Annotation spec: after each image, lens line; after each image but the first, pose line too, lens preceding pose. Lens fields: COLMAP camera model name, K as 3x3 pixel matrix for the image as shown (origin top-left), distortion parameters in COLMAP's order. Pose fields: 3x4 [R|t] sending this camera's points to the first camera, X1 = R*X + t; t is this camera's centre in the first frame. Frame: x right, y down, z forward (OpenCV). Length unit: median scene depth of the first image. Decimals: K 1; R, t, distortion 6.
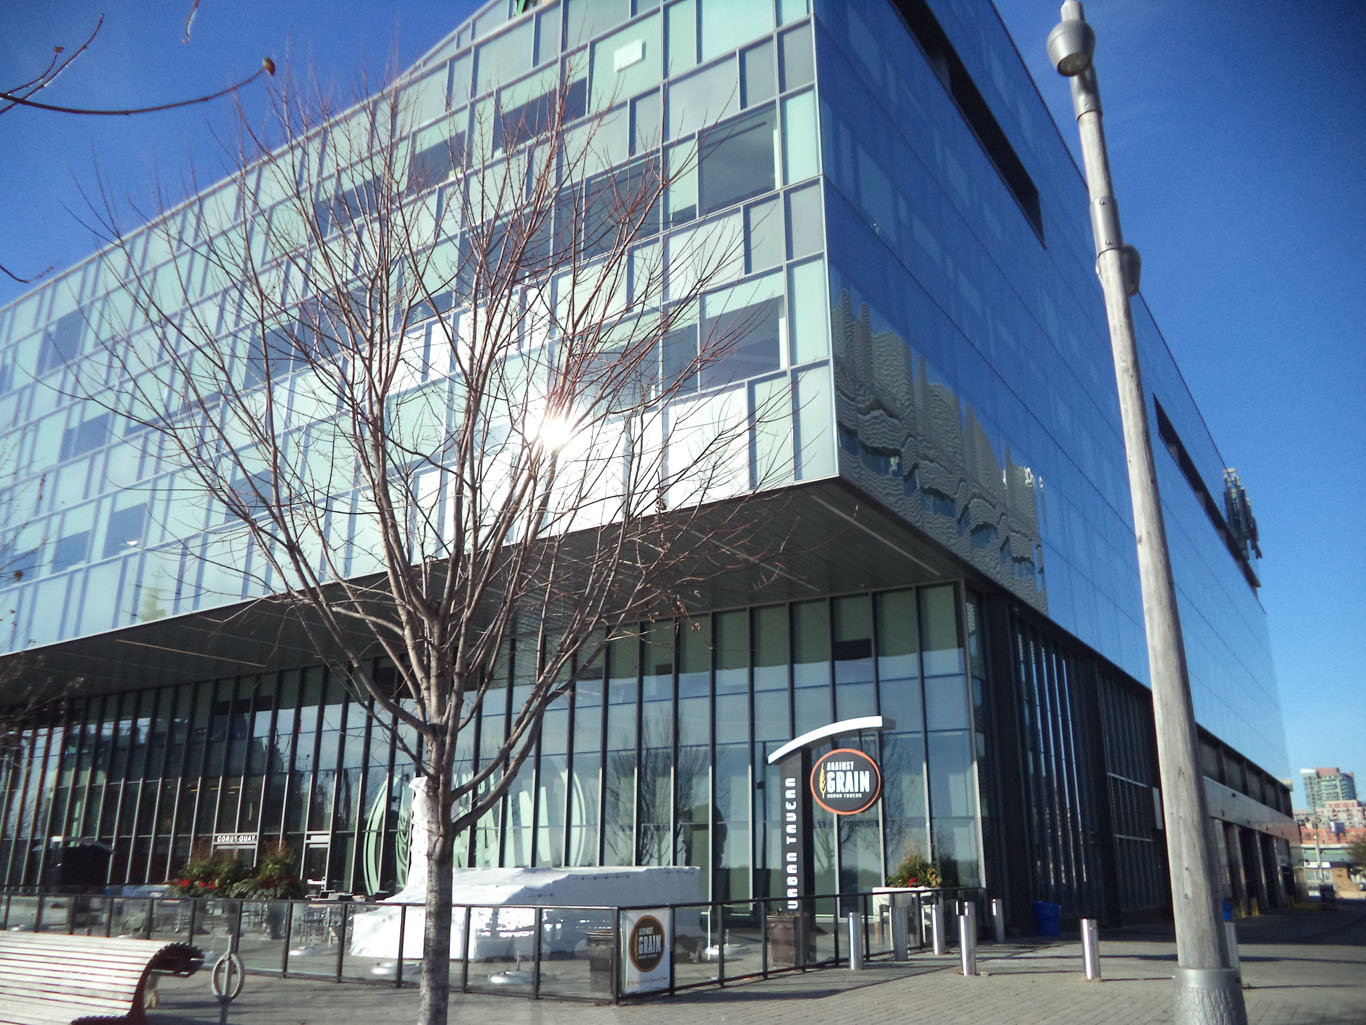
lens RADIAL K [[1086.1, 0, 683.0], [0, 1086.1, 512.5], [0, 0, 1]] dist [-0.036960, -0.007073]
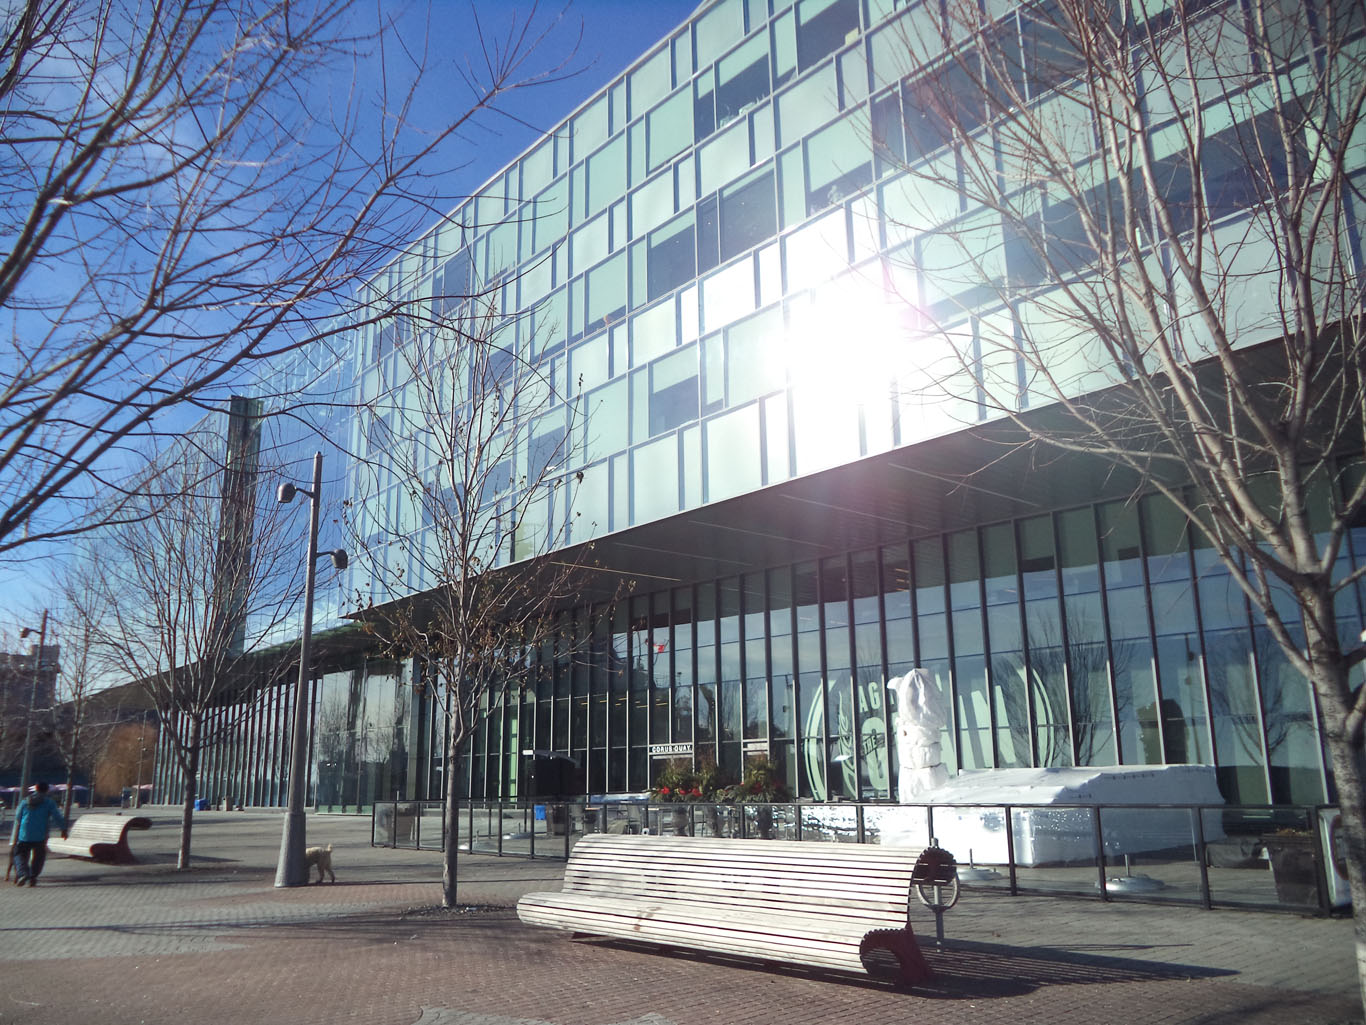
lens RADIAL K [[1086.1, 0, 683.0], [0, 1086.1, 512.5], [0, 0, 1]] dist [-0.036960, -0.007073]
pose [[0.960160, -0.073346, -0.269654, -0.124913], [0.094107, 0.993446, 0.064871, 0.016719], [0.263129, -0.087663, 0.960770, 0.037774]]
